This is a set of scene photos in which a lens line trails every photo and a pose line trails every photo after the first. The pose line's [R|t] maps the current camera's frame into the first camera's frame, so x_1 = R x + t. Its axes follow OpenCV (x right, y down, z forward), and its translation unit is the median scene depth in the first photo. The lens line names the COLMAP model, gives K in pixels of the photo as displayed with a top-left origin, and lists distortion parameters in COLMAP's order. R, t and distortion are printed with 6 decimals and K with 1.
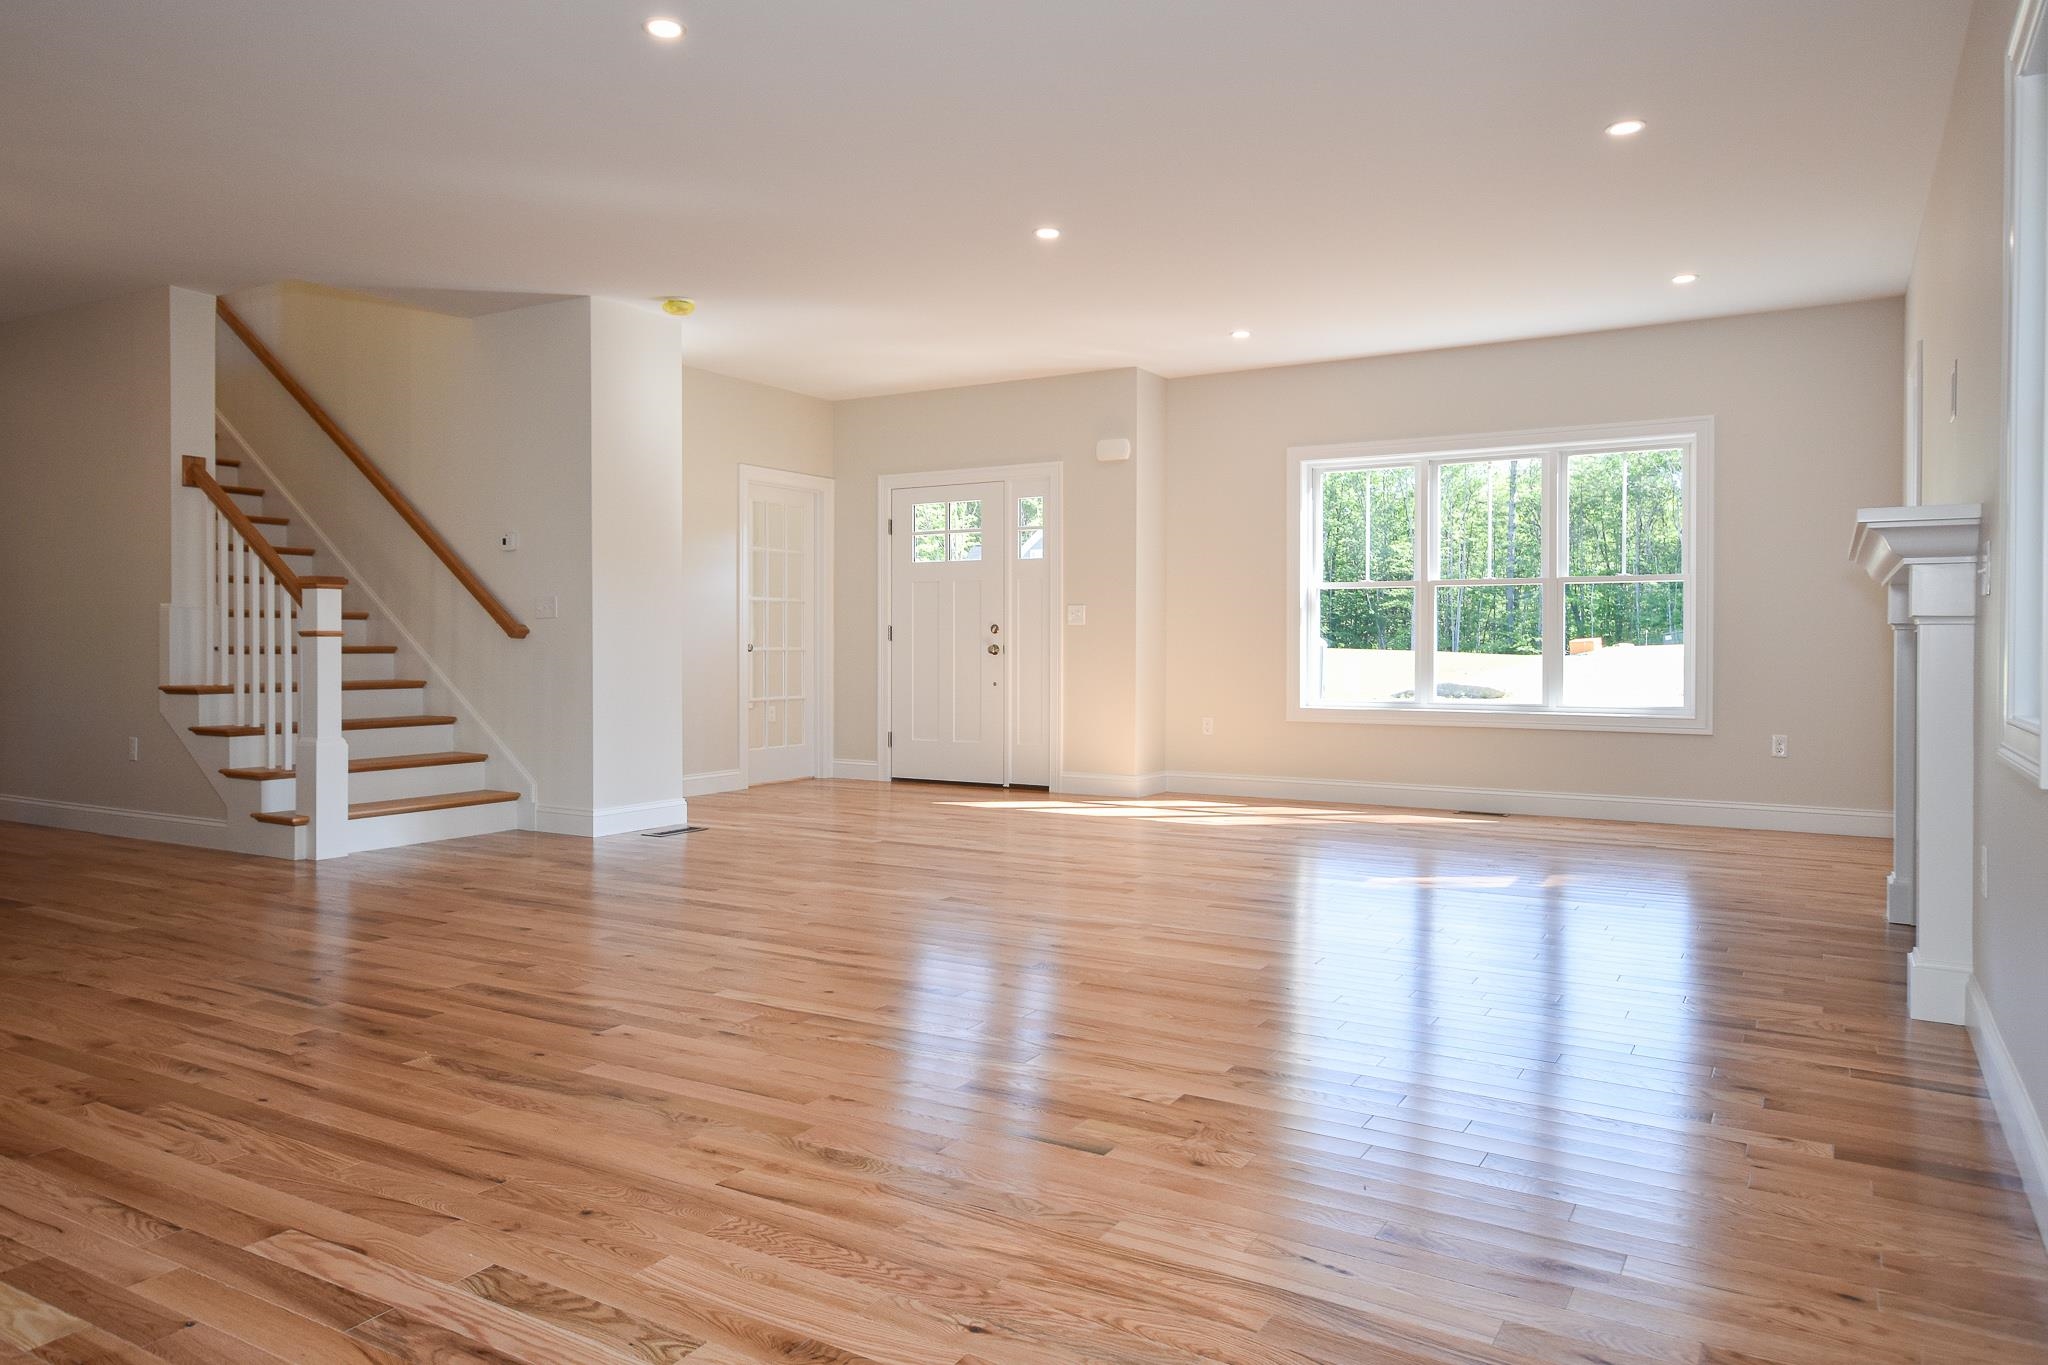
lens RADIAL K [[1349.8, 0, 1005.9], [0, 1349.8, 691.2], [0, 0, 1]] dist [0.010709, 0.003218]
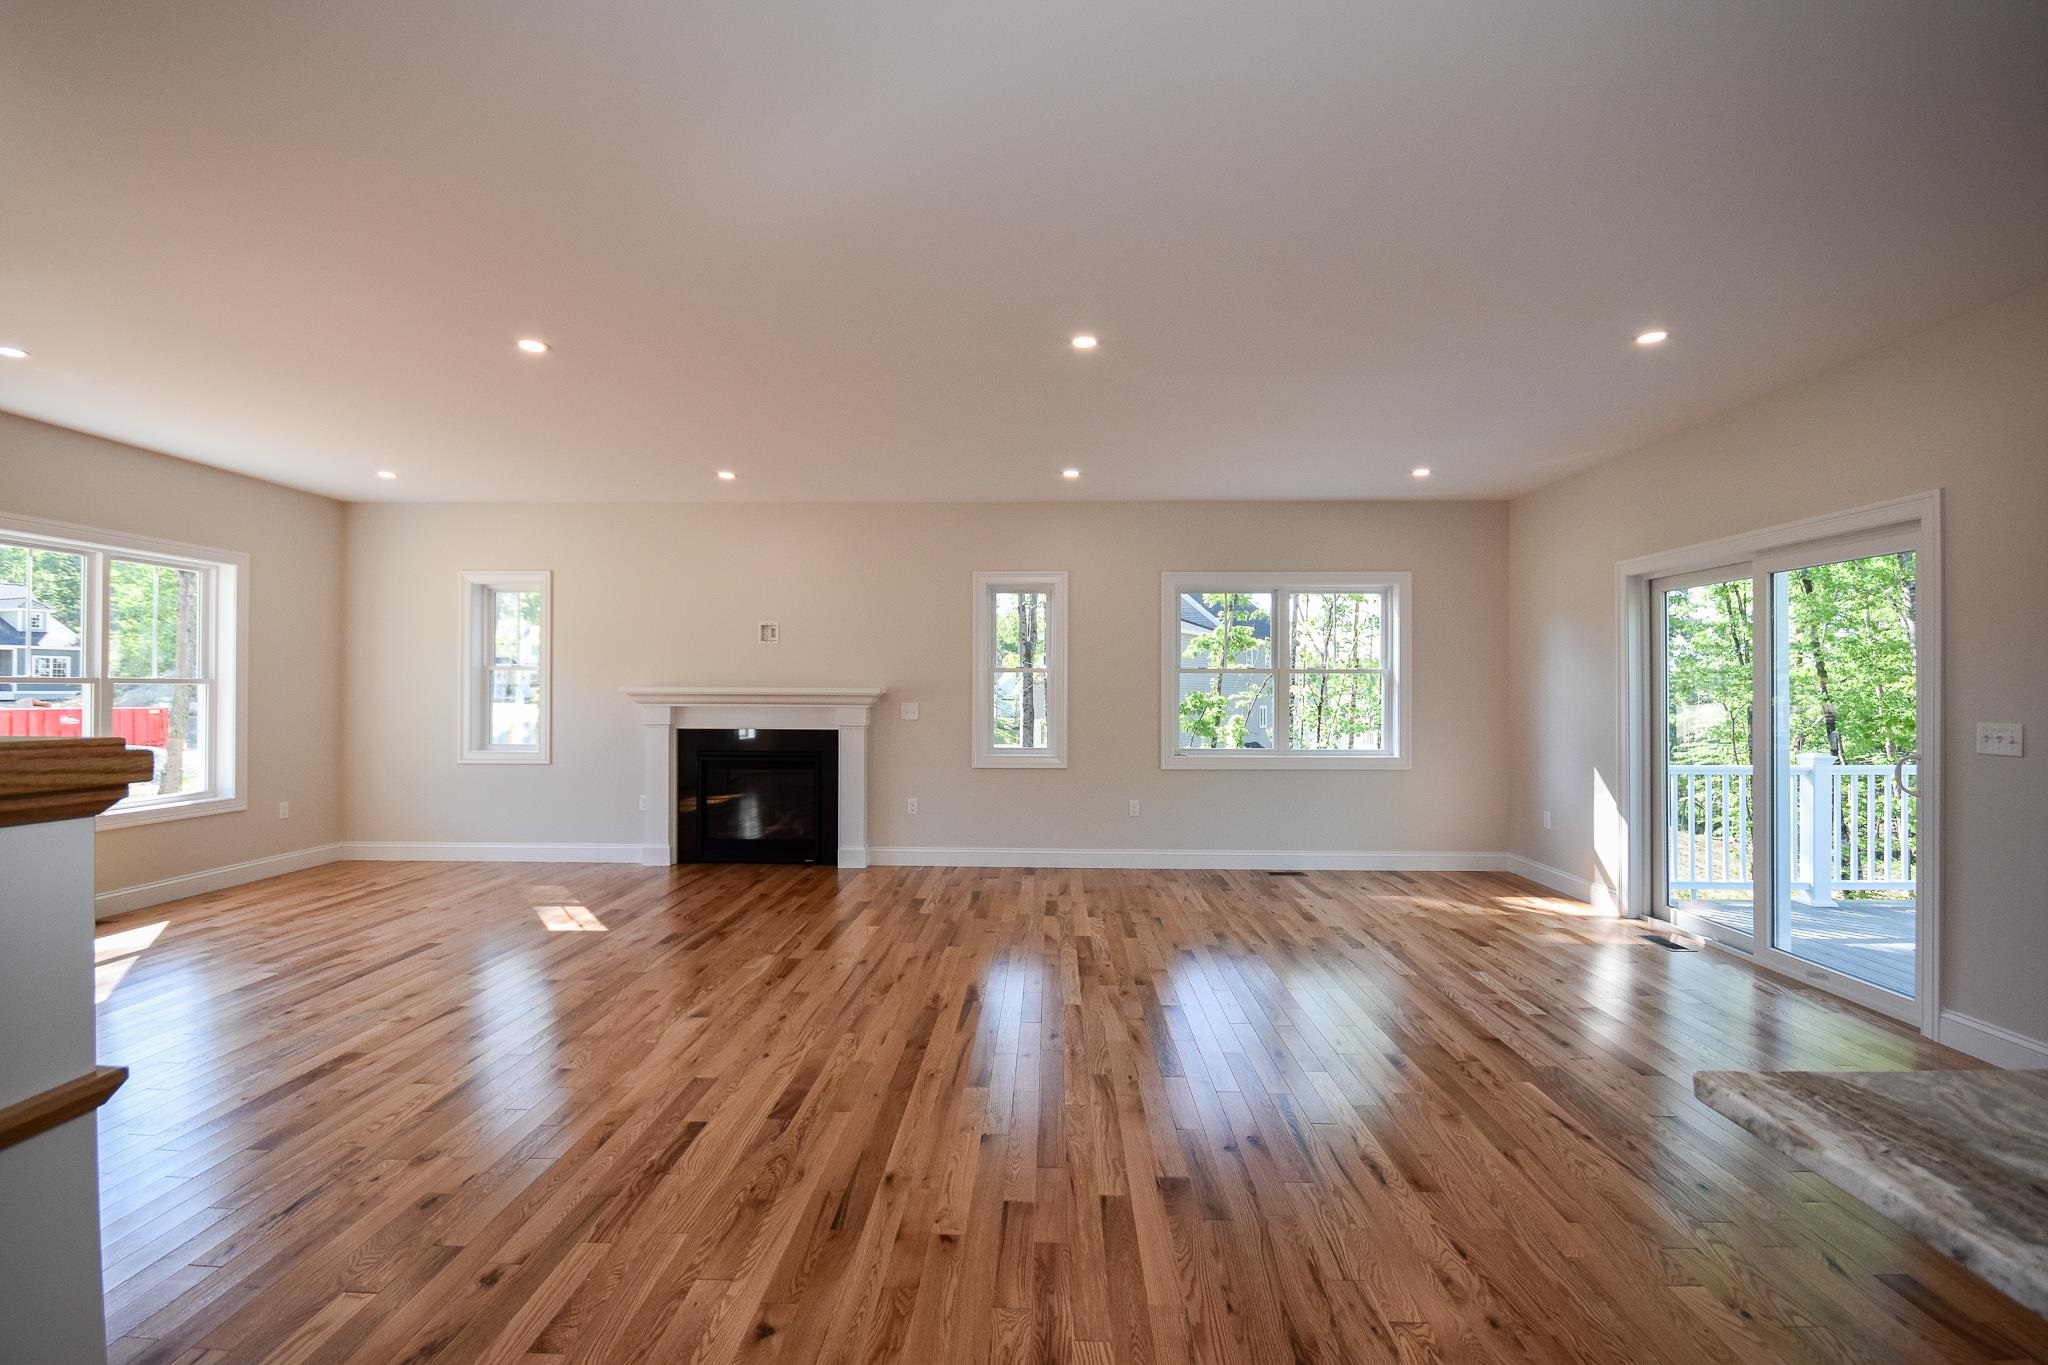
lens RADIAL K [[909.4, 0, 1020.0], [0, 909.4, 680.3], [0, 0, 1]] dist [0.003949, -0.008864]
pose [[-0.484415, 0.004189, 0.874828, -1.216434], [0.026415, 0.999603, 0.009841, -0.167020], [-0.874439, 0.027875, -0.484334, 1.751694]]
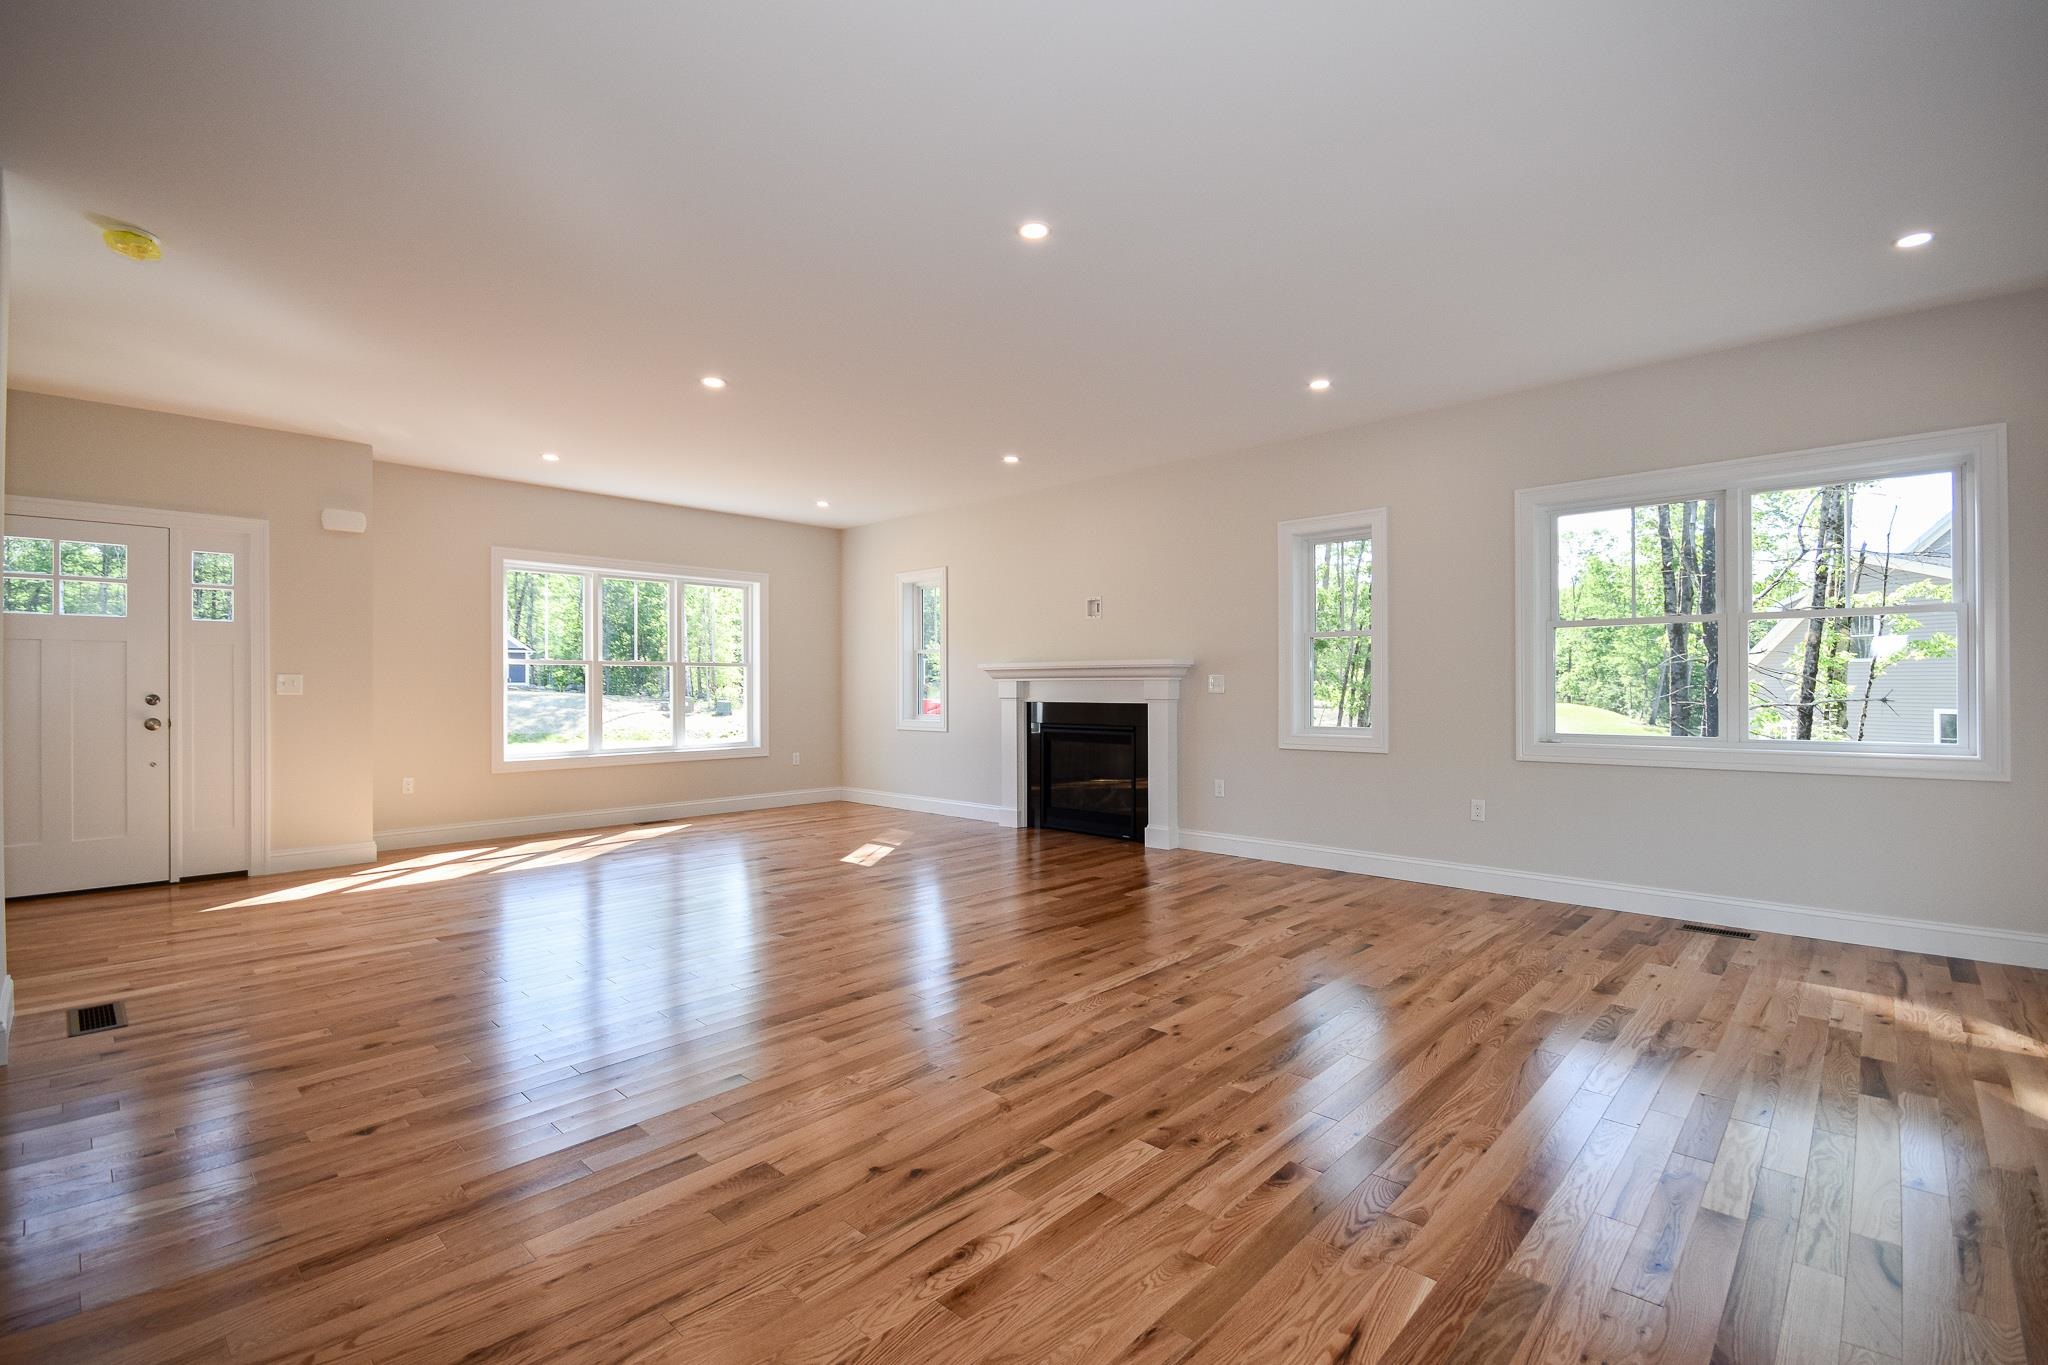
lens RADIAL K [[909.4, 0, 1007.7], [0, 909.4, 687.0], [0, 0, 1]] dist [0.003949, -0.008864]
pose [[0.224787, -0.004352, 0.974398, -1.221305], [0.039042, 0.999227, -0.004544, -0.085544], [-0.973626, 0.039064, 0.224783, 0.970286]]
